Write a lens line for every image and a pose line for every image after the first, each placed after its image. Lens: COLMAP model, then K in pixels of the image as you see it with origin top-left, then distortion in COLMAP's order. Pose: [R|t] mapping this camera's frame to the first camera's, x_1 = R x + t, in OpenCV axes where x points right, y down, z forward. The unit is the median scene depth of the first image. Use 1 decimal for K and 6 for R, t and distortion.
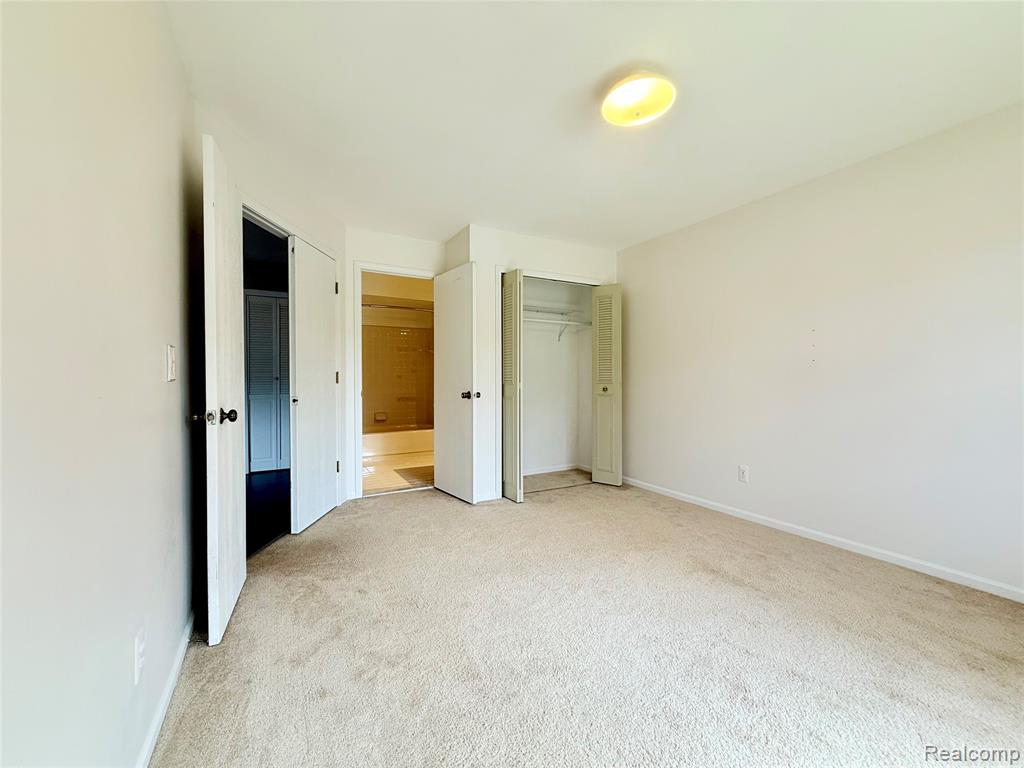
lens RADIAL K [[409.3, 0, 510.2], [0, 409.3, 381.5], [0, 0, 1]] dist [-0.000791, 0.000333]
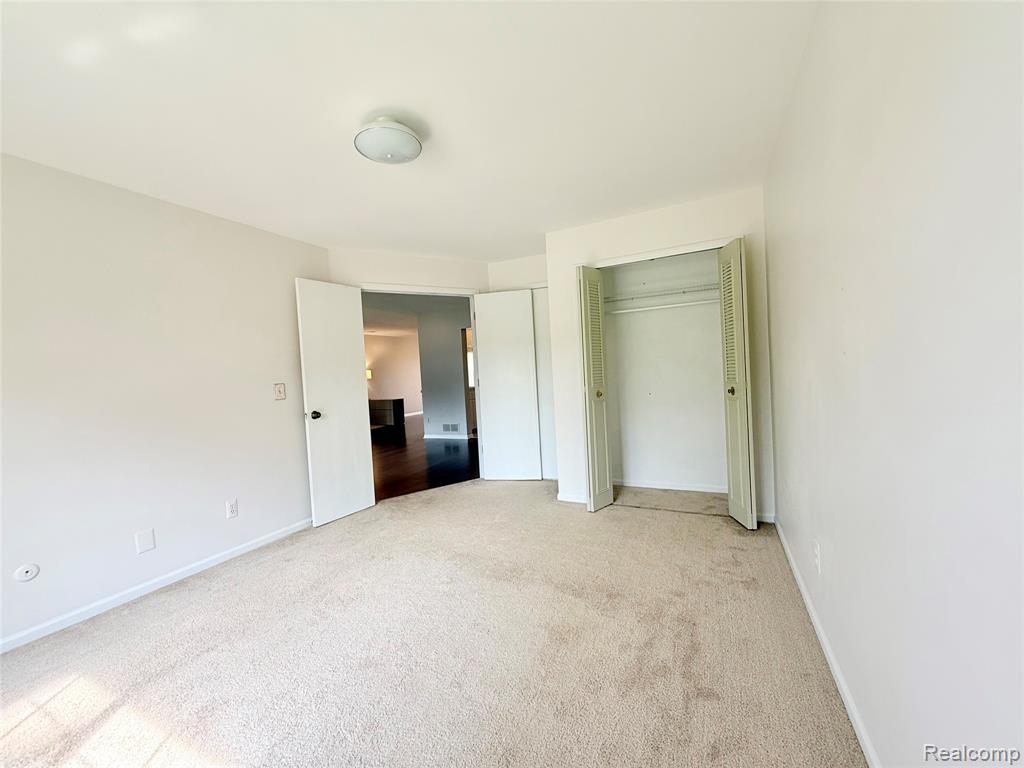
lens RADIAL K [[409.3, 0, 510.2], [0, 409.3, 381.5], [0, 0, 1]] dist [-0.000791, 0.000333]
pose [[0.565805, -0.008646, -0.824494, 0.746166], [0.046595, 0.998682, 0.021503, -0.038506], [0.823221, -0.050584, 0.565463, 0.338730]]
